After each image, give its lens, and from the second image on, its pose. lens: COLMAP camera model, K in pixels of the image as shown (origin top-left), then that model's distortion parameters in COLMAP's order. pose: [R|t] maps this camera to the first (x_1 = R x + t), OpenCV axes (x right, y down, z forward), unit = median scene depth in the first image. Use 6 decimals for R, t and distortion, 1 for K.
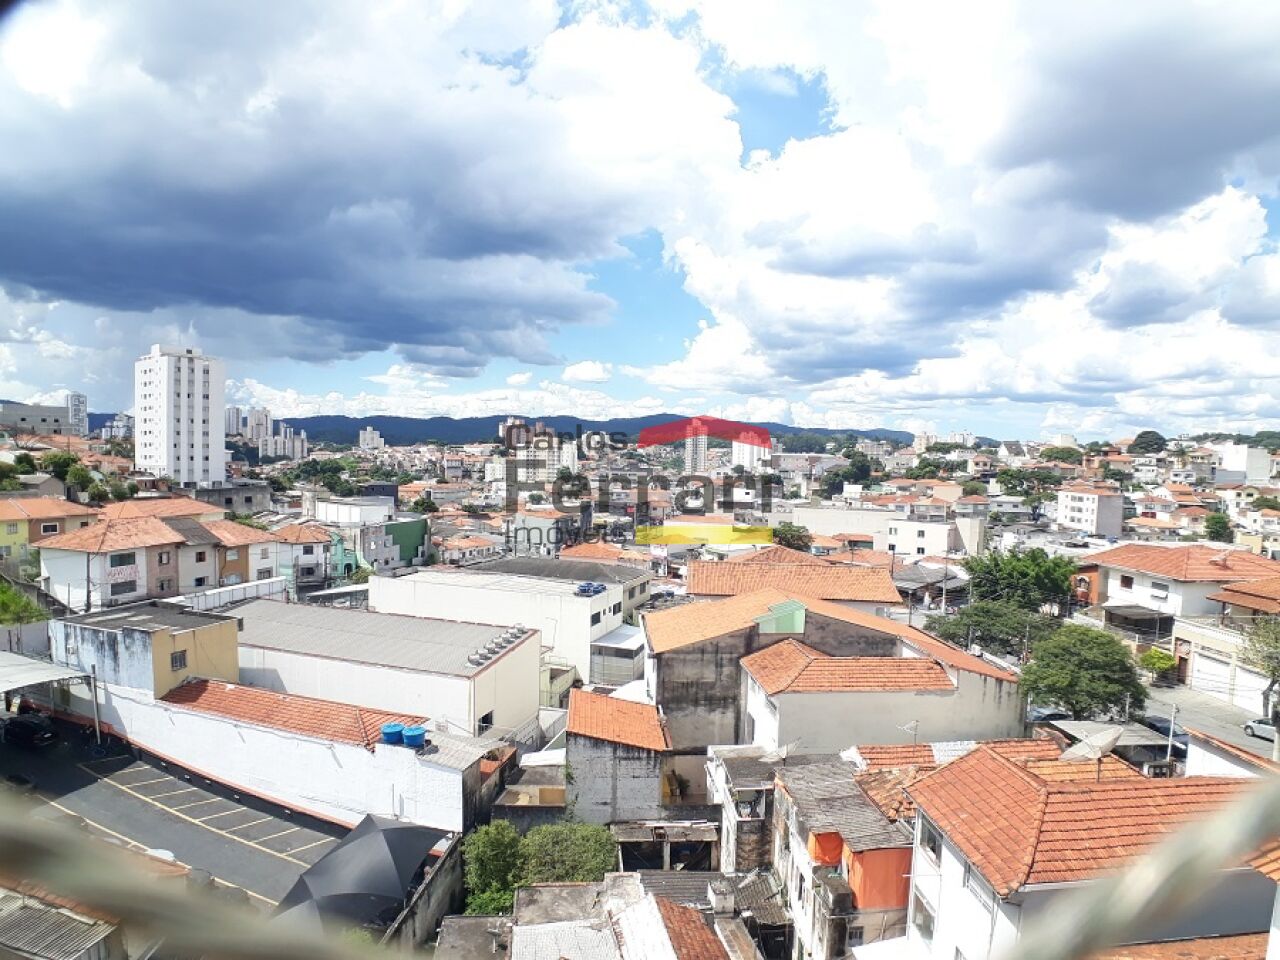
lens RADIAL K [[720.1, 0, 642.6], [0, 720.1, 499.2], [0, 0, 1]] dist [-0.096552, 0.018863]
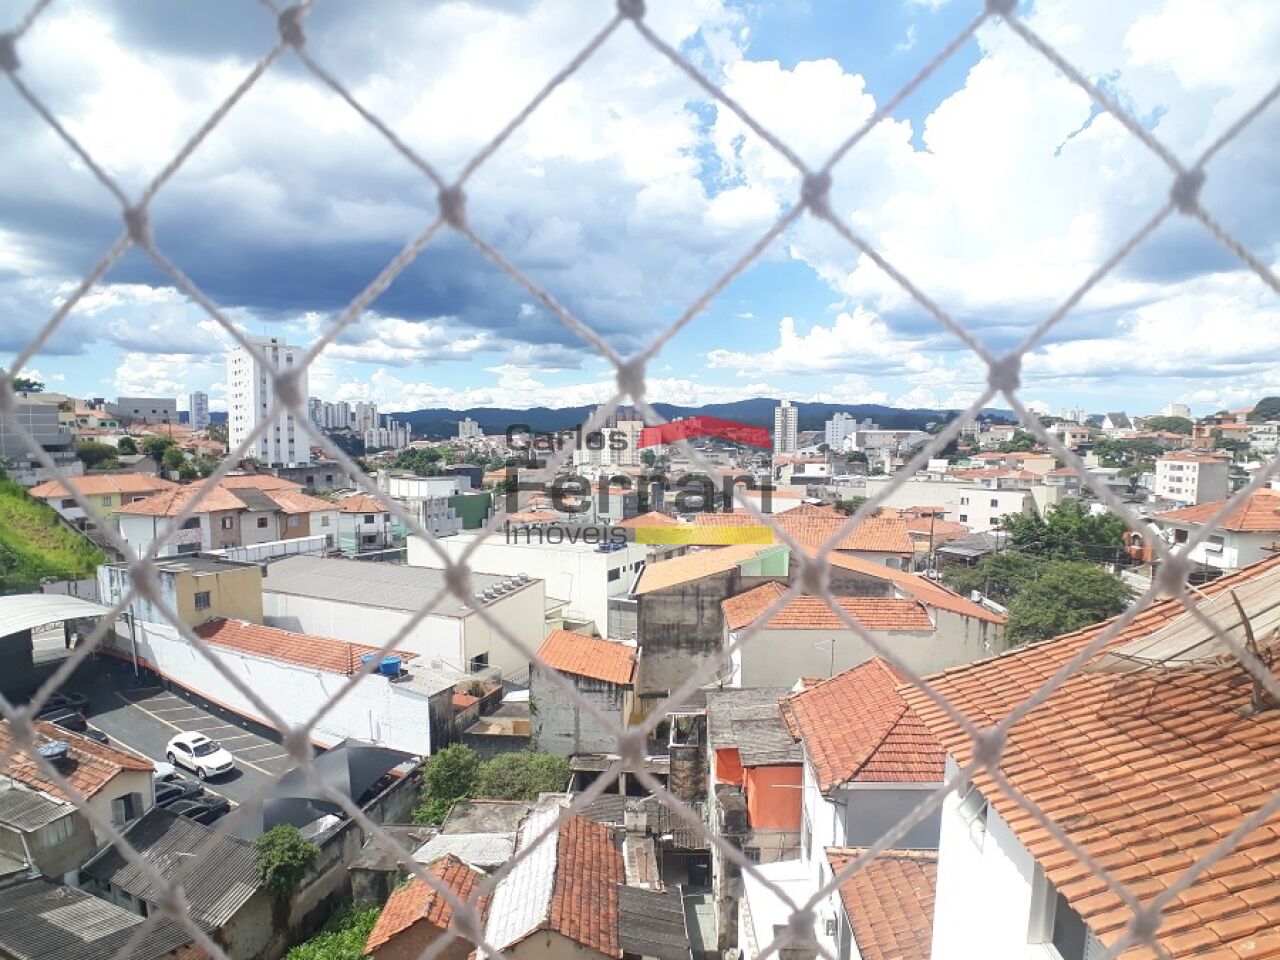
lens RADIAL K [[720.1, 0, 642.6], [0, 720.1, 499.2], [0, 0, 1]] dist [-0.096552, 0.018863]
pose [[0.991087, -0.010784, -0.132780, 0.102530], [0.013341, 0.999742, 0.018379, 0.040026], [0.132548, -0.019987, 0.990975, 0.006178]]
